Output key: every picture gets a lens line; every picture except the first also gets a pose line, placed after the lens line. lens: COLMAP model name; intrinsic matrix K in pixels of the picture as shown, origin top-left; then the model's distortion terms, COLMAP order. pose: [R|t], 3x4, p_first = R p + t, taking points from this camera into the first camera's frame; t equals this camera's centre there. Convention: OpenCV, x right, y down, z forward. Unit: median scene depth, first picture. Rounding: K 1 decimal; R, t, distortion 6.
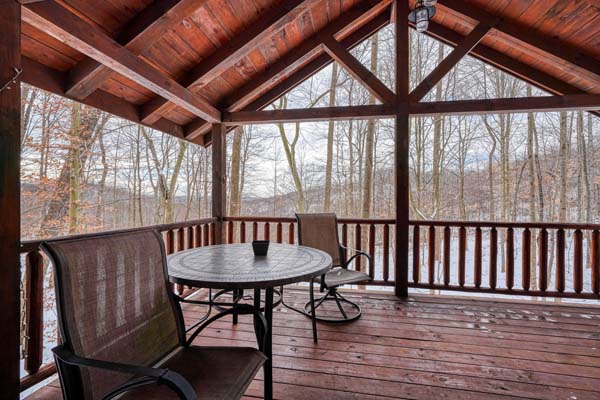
lens RADIAL K [[273.8, 0, 309.7], [0, 273.8, 202.0], [0, 0, 1]] dist [-0.000691, 0.000008]
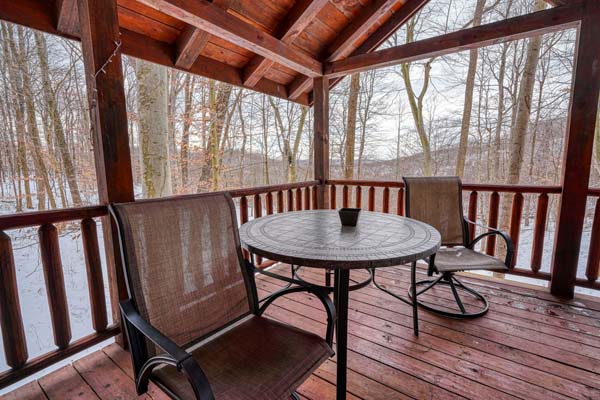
lens RADIAL K [[279.1, 0, 301.0], [0, 279.1, 202.1], [0, 0, 1]] dist [-0.001984, 0.000253]
pose [[0.897472, 0.046047, -0.438662, 0.044509], [0.012551, 0.991467, 0.129754, 0.004396], [0.440894, -0.121956, 0.889235, 0.113959]]
